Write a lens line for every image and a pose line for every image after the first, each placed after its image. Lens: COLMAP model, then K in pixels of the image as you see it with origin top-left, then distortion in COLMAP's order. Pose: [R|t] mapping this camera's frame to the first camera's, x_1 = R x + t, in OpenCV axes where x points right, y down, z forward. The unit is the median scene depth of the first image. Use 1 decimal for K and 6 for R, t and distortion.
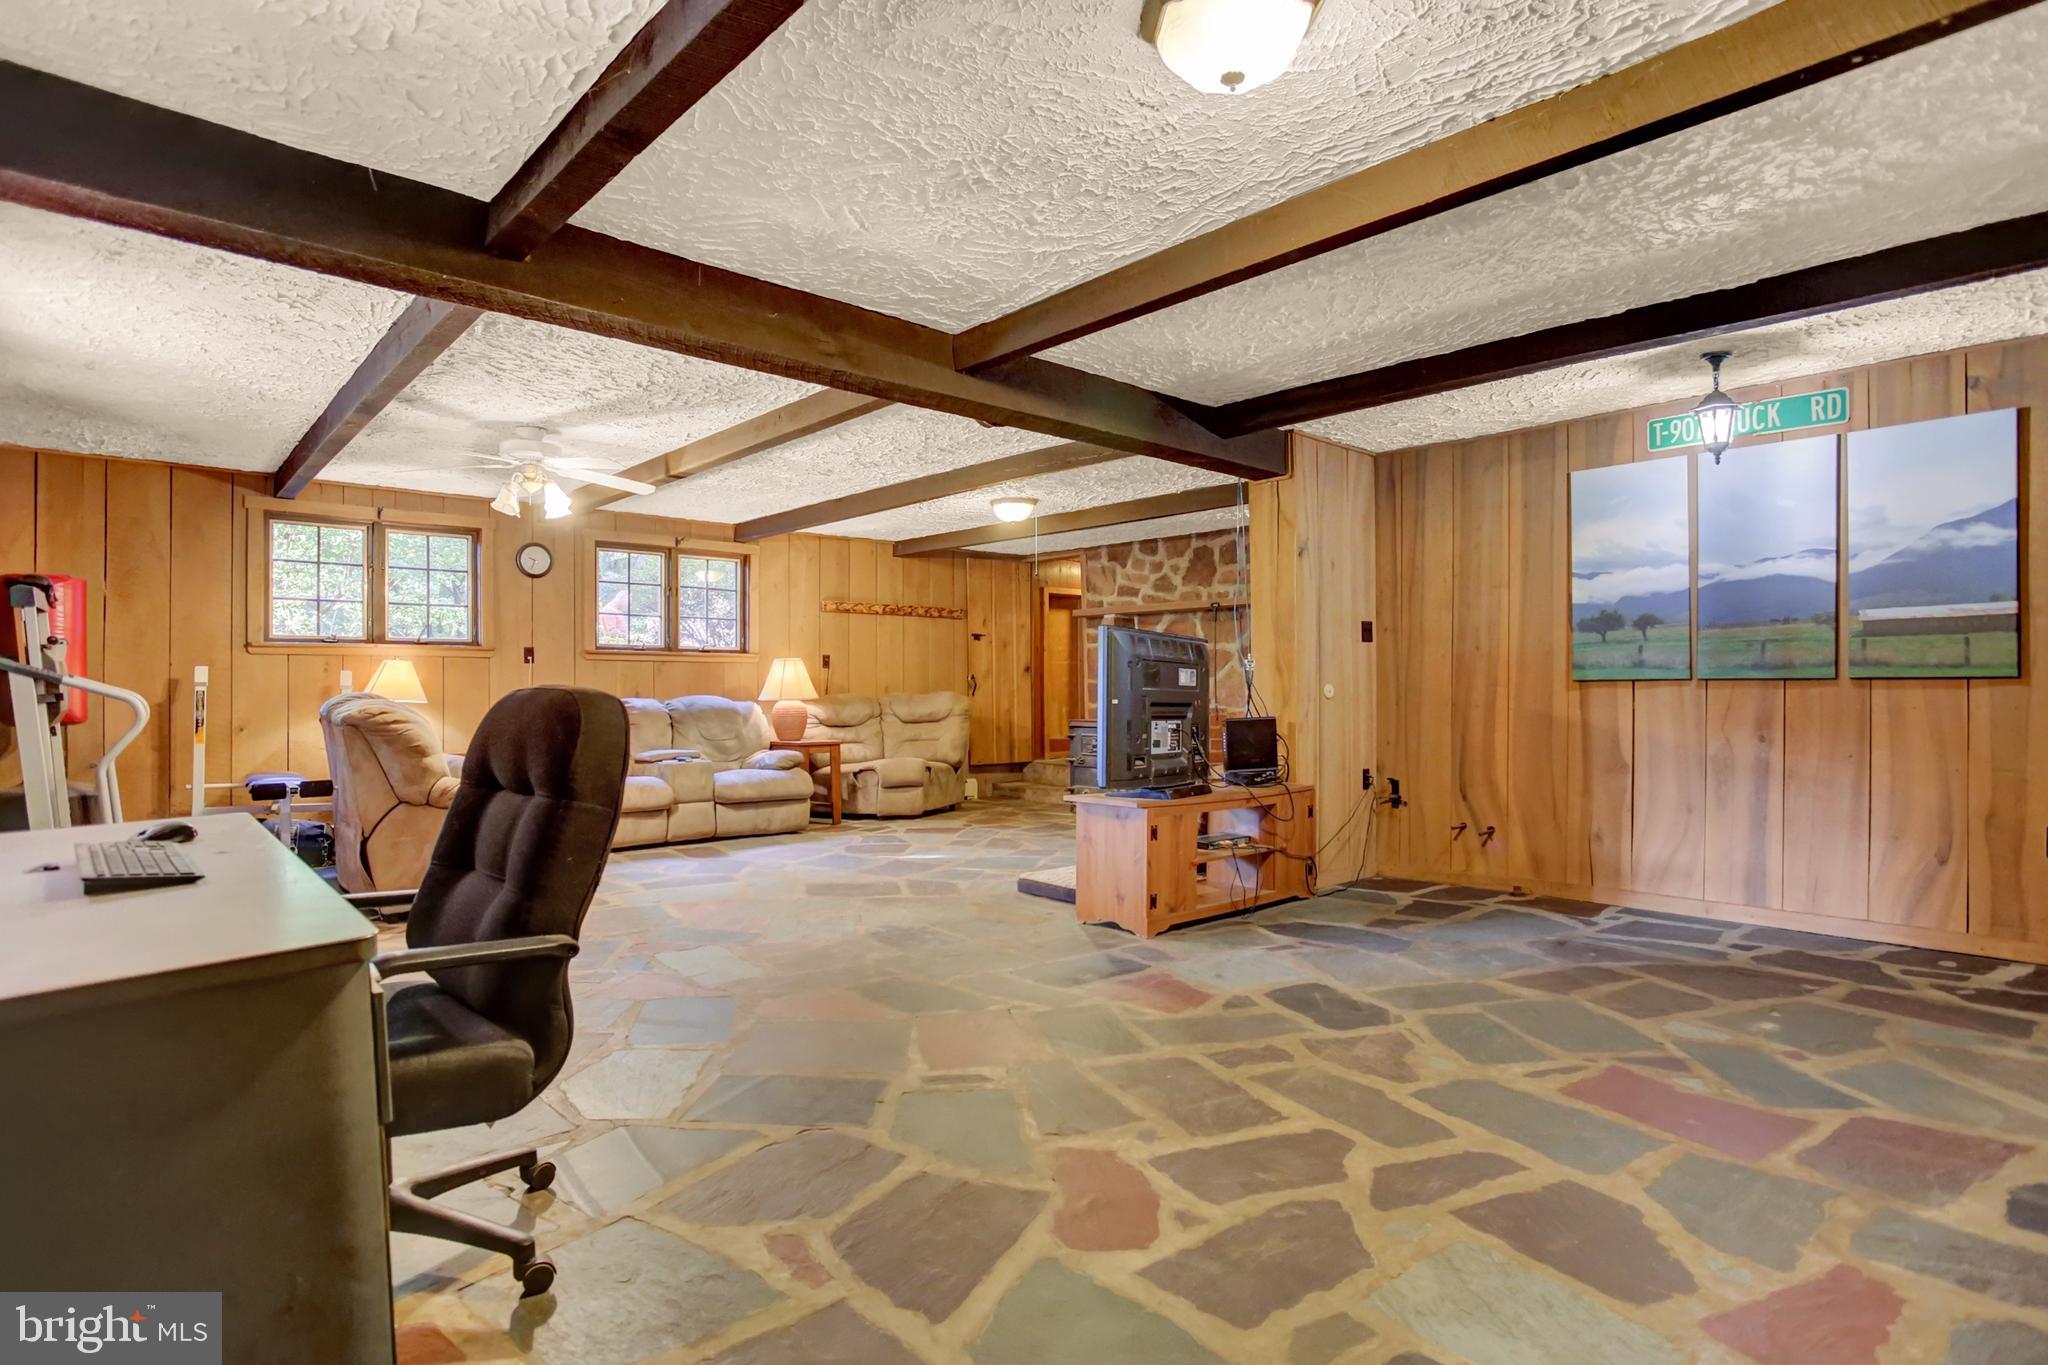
lens RADIAL K [[1043.7, 0, 1031.2], [0, 1043.7, 690.8], [0, 0, 1]] dist [-0.032545, -0.000047]
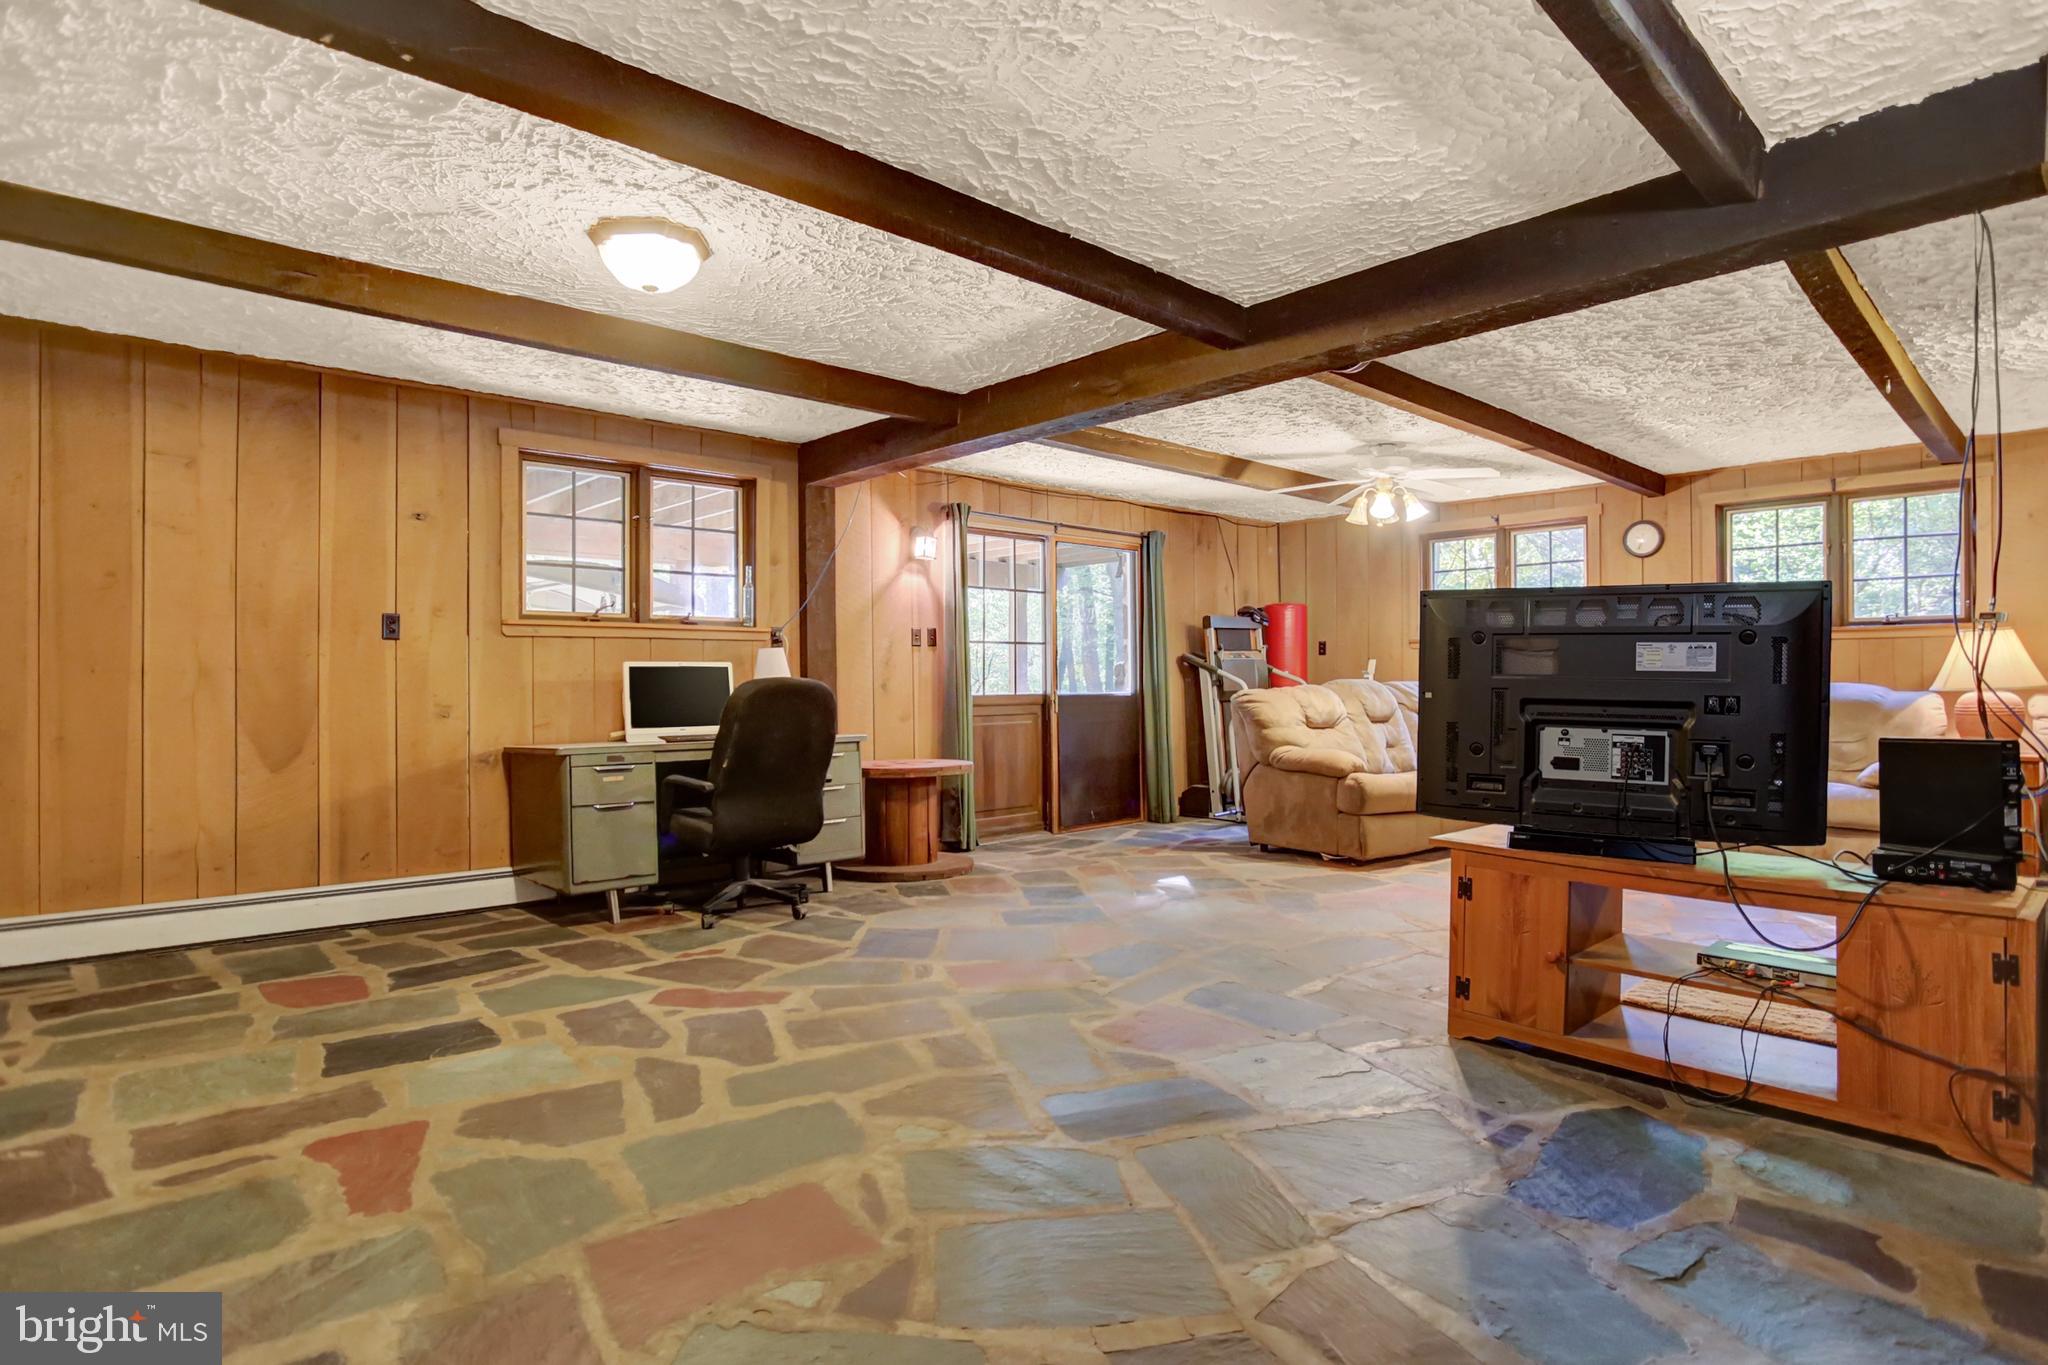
lens RADIAL K [[1043.7, 0, 1031.2], [0, 1043.7, 690.8], [0, 0, 1]] dist [-0.032545, -0.000047]
pose [[0.030390, 0.010731, -0.999480, 0.478713], [0.006947, 0.999916, 0.010947, -0.001968], [0.999514, -0.007276, 0.030313, 0.423505]]
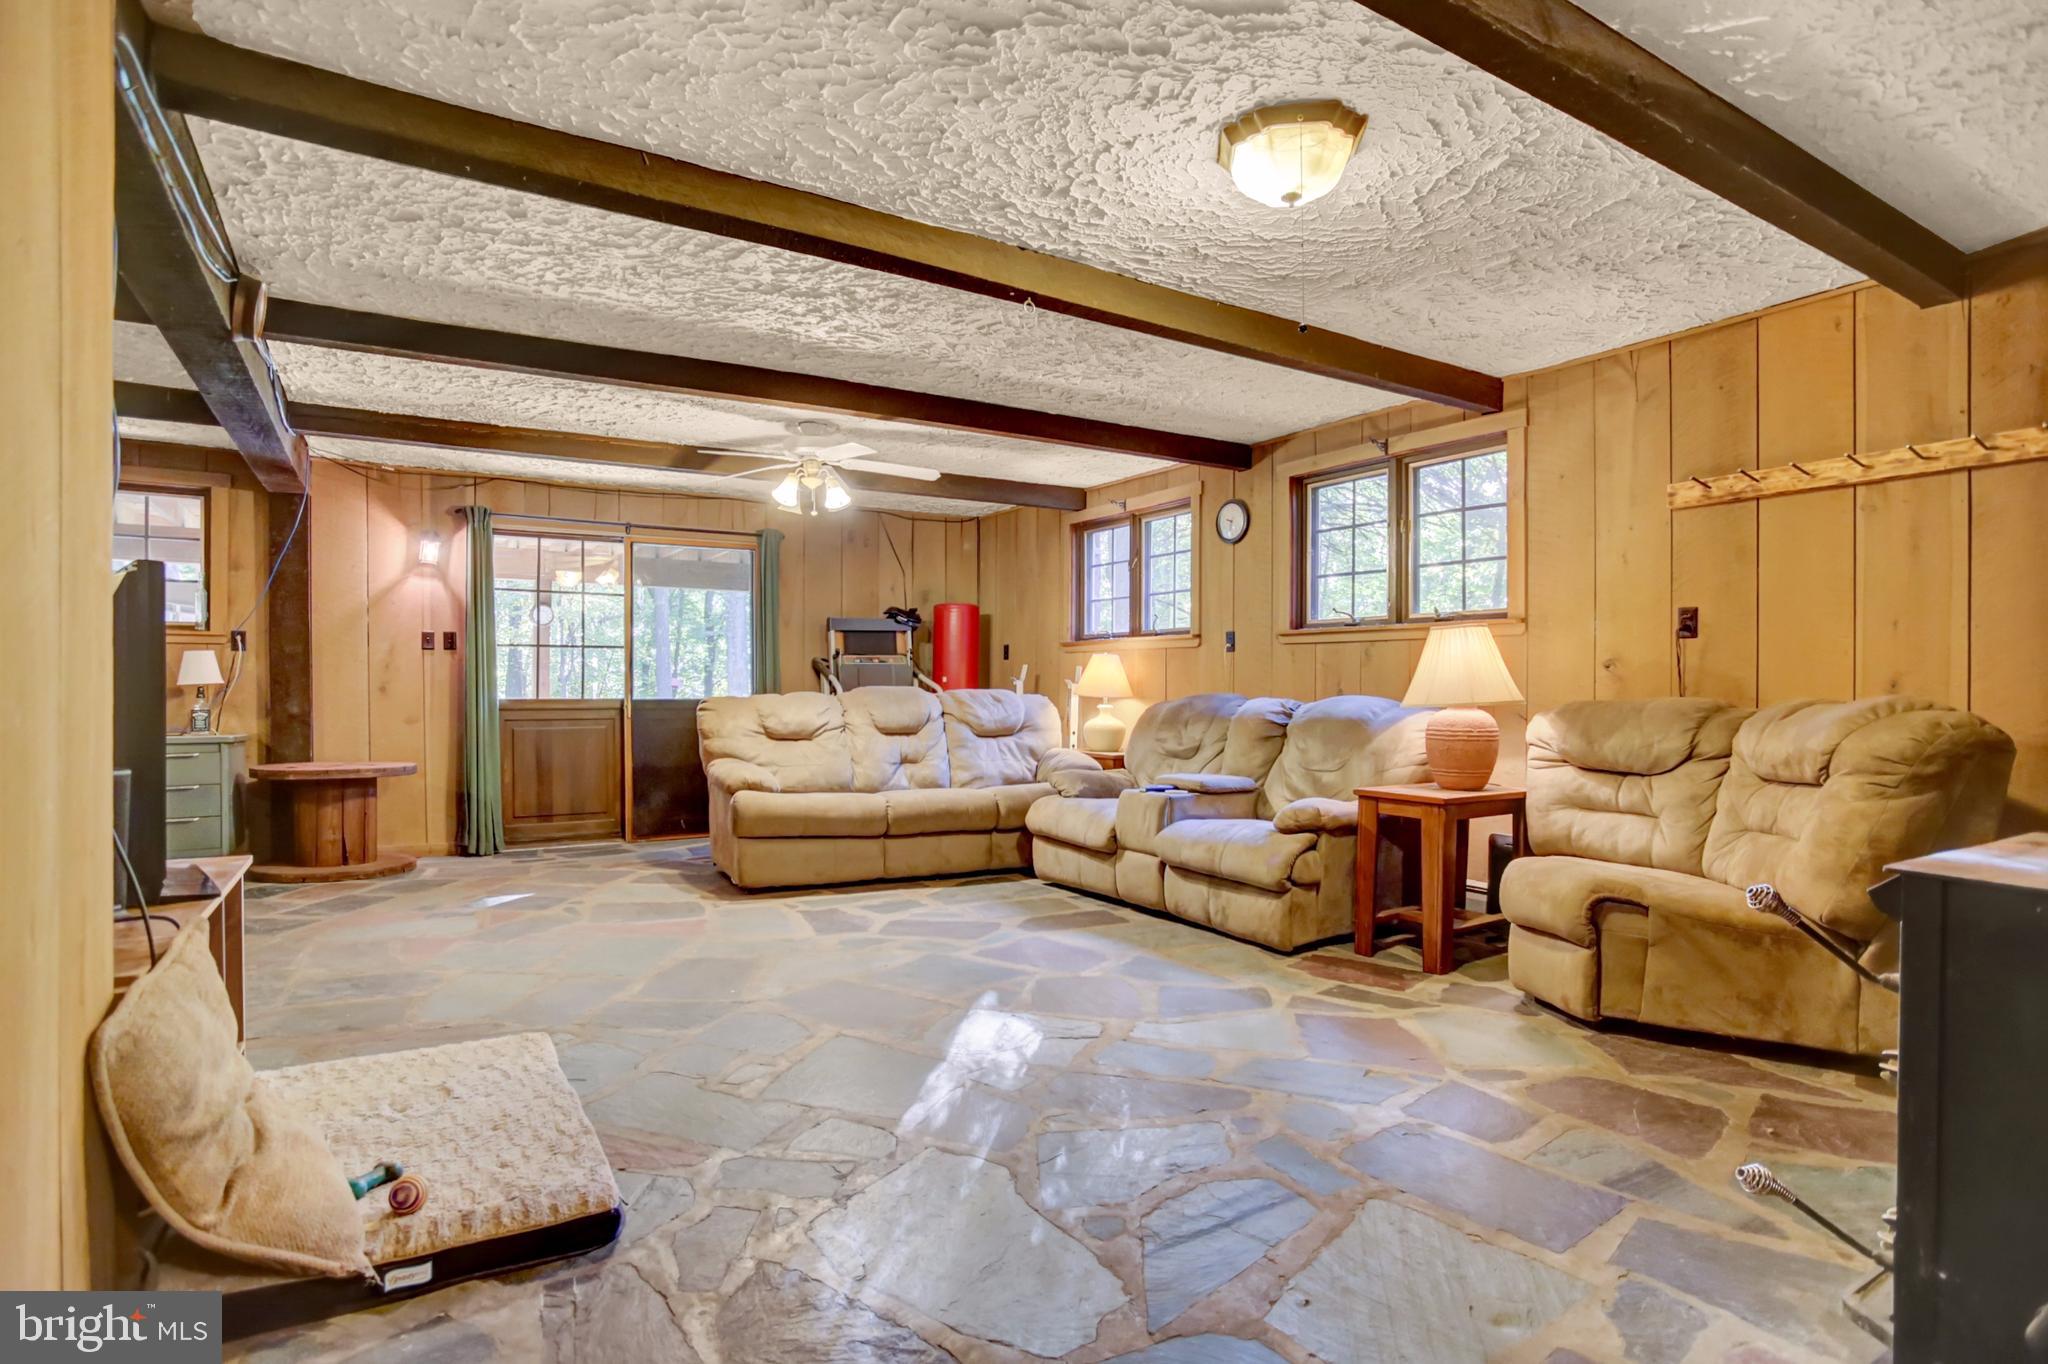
lens RADIAL K [[1043.7, 0, 1031.2], [0, 1043.7, 690.3], [0, 0, 1]] dist [-0.032545, -0.000047]
pose [[-0.187061, 0.006325, -0.982328, 0.355341], [-0.001372, 0.999977, 0.006700, -0.002608], [0.982347, 0.002601, -0.187048, 1.061509]]
